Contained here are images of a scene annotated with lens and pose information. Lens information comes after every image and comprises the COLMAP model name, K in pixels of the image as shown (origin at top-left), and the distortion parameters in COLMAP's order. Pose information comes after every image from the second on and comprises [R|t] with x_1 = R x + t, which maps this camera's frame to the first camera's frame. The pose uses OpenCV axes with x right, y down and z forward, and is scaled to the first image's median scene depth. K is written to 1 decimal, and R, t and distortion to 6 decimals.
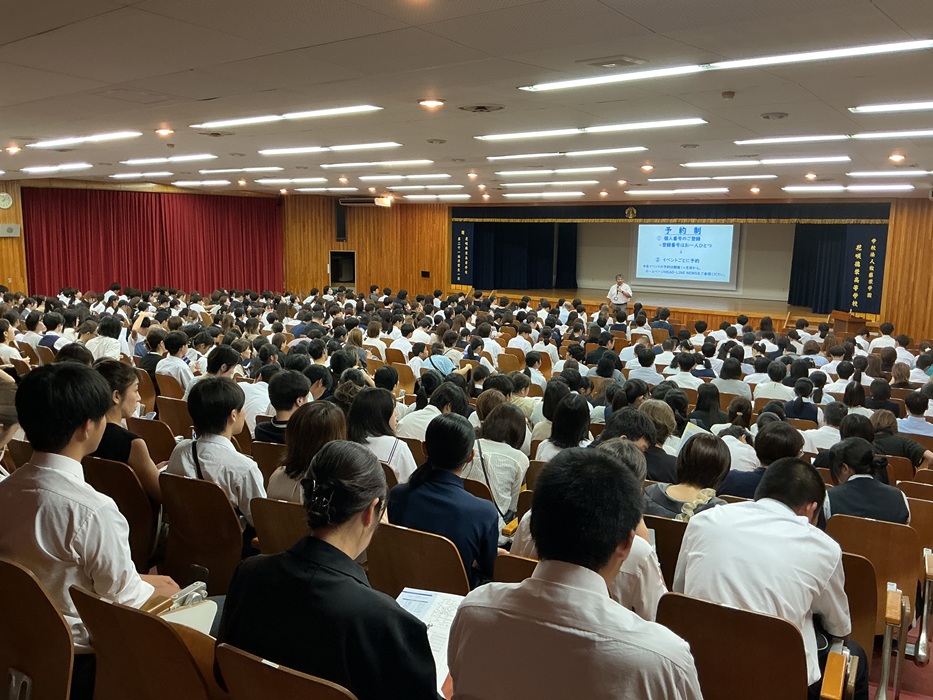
lens RADIAL K [[783.0, 0, 461.3], [0, 783.0, 342.4], [0, 0, 1]] dist [0.072142, -0.152203]
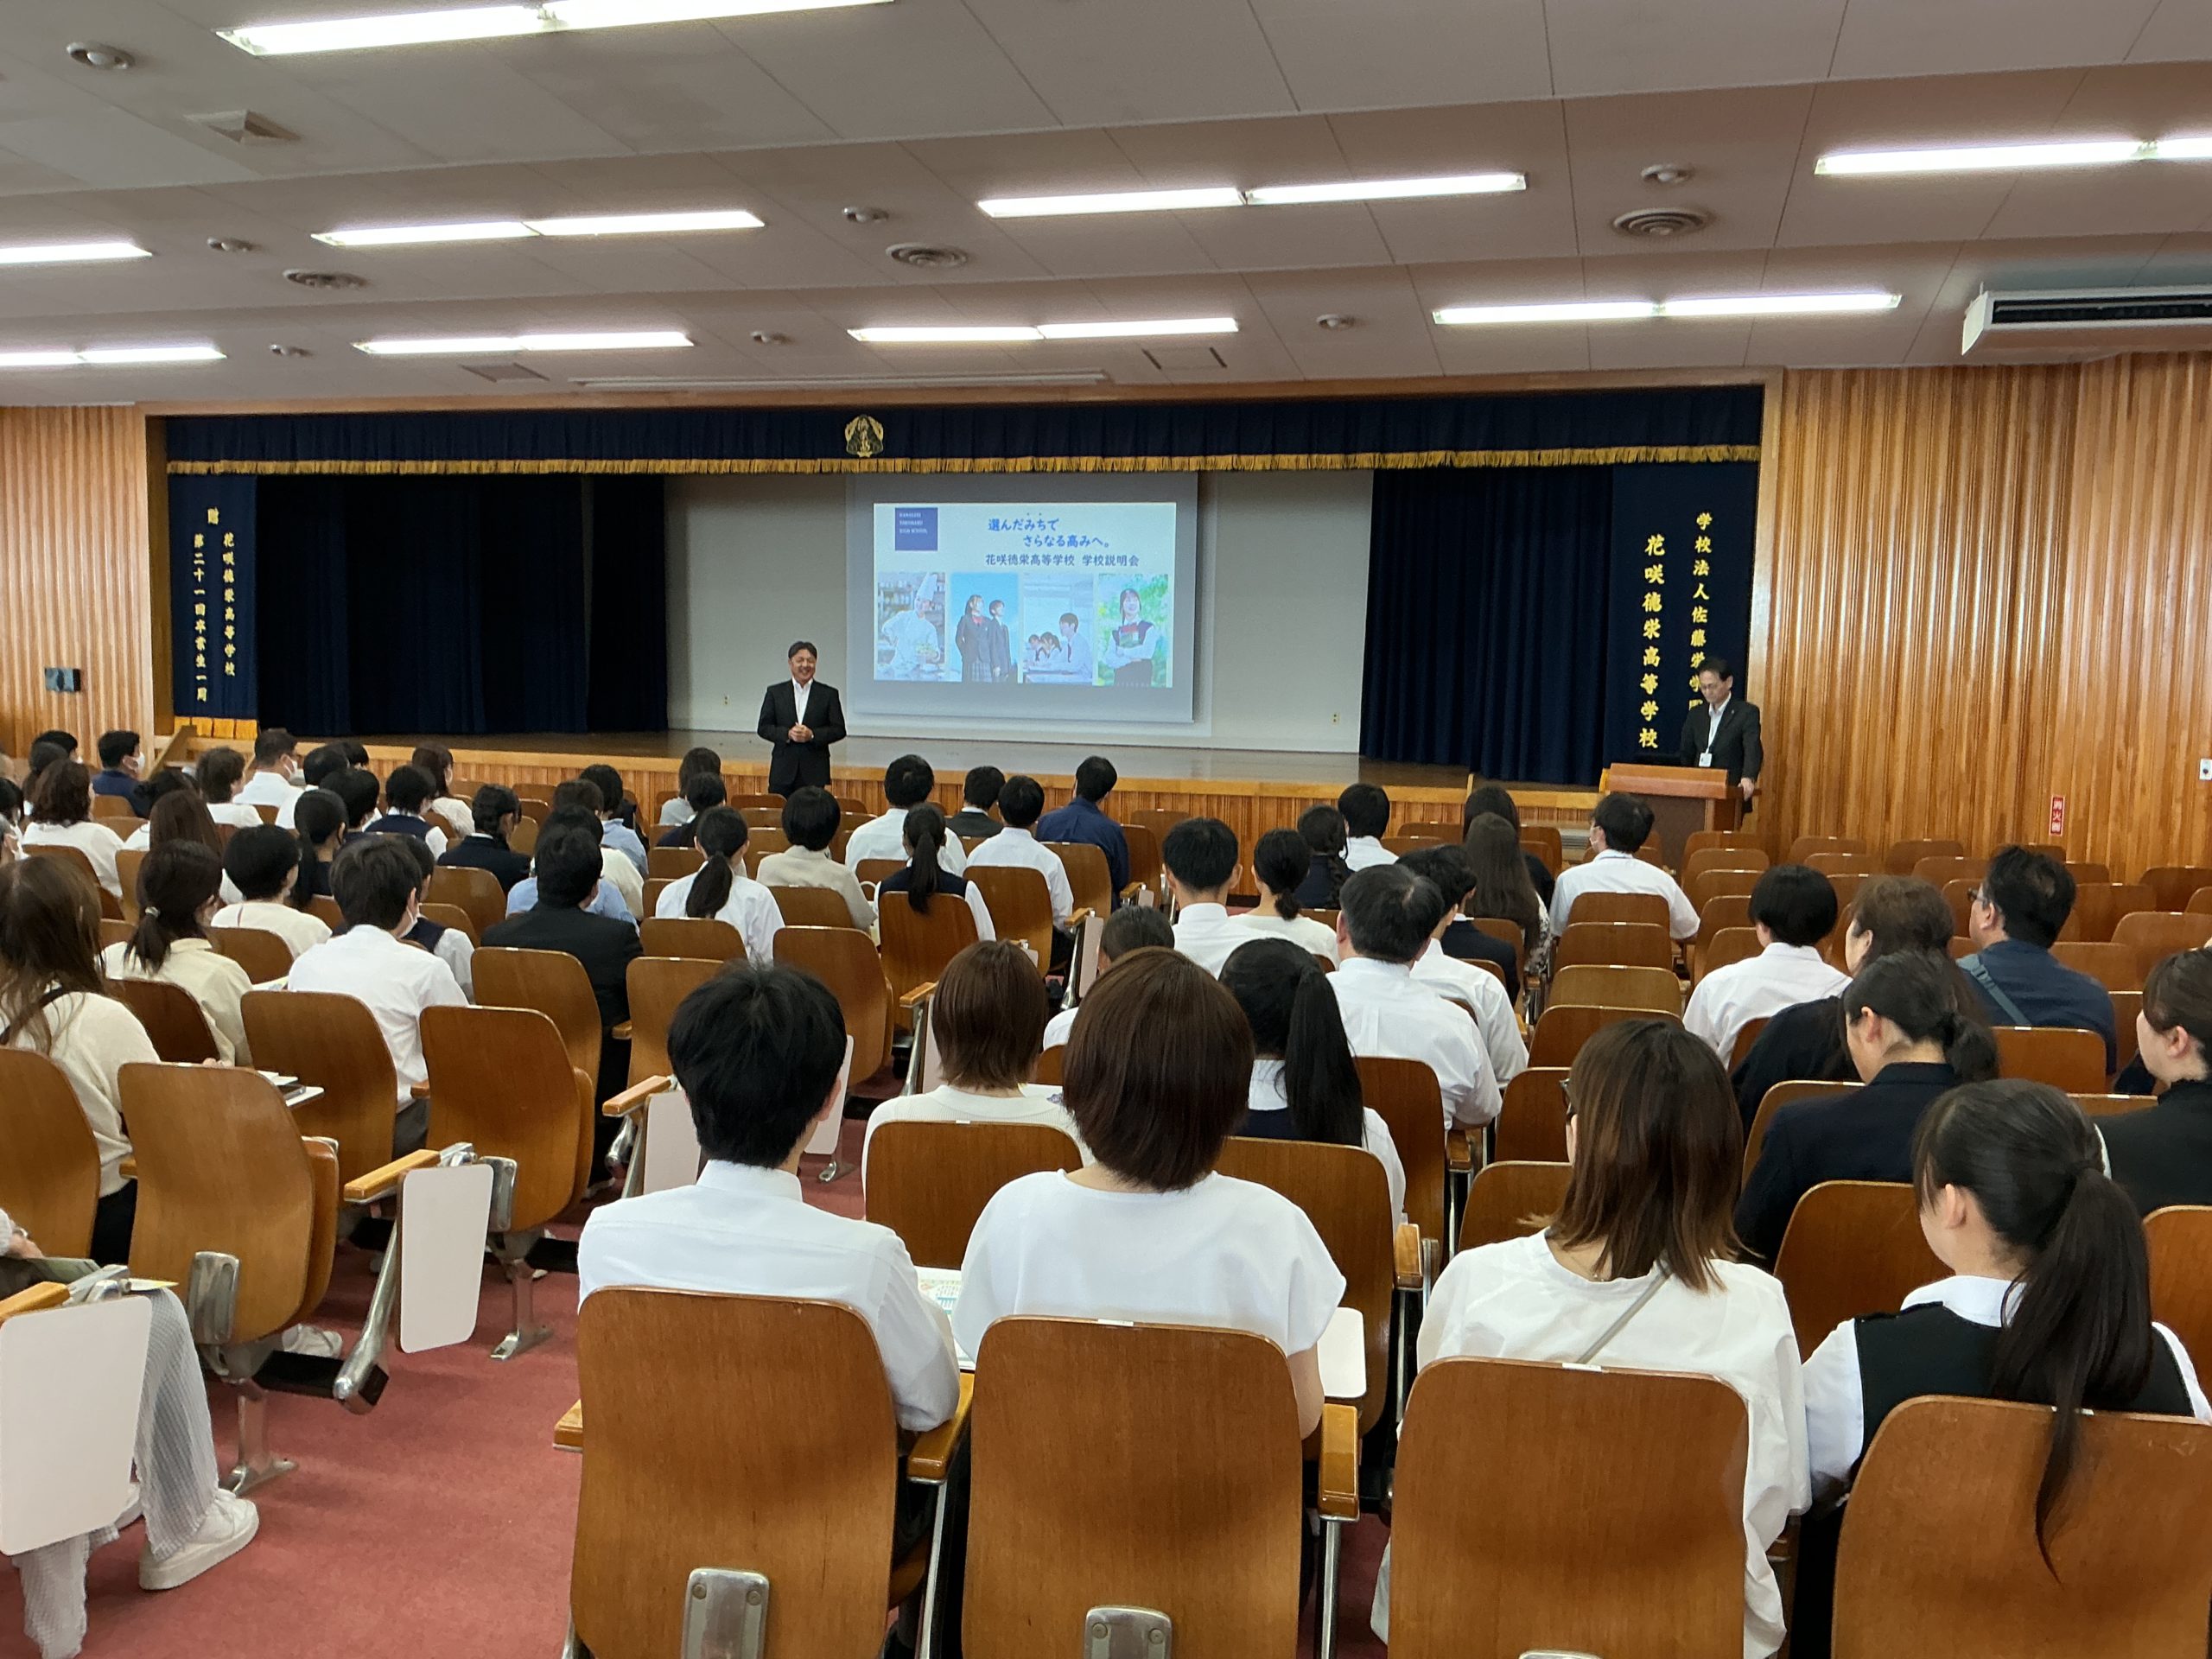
lens RADIAL K [[1856.3, 0, 1120.9], [0, 1856.3, 817.3], [0, 0, 1]] dist [0.072142, -0.152203]
pose [[0.921866, -0.033846, 0.386027, 0.038982], [0.051273, 0.998073, -0.034934, -0.004341], [-0.384101, 0.051997, 0.921826, 0.342916]]
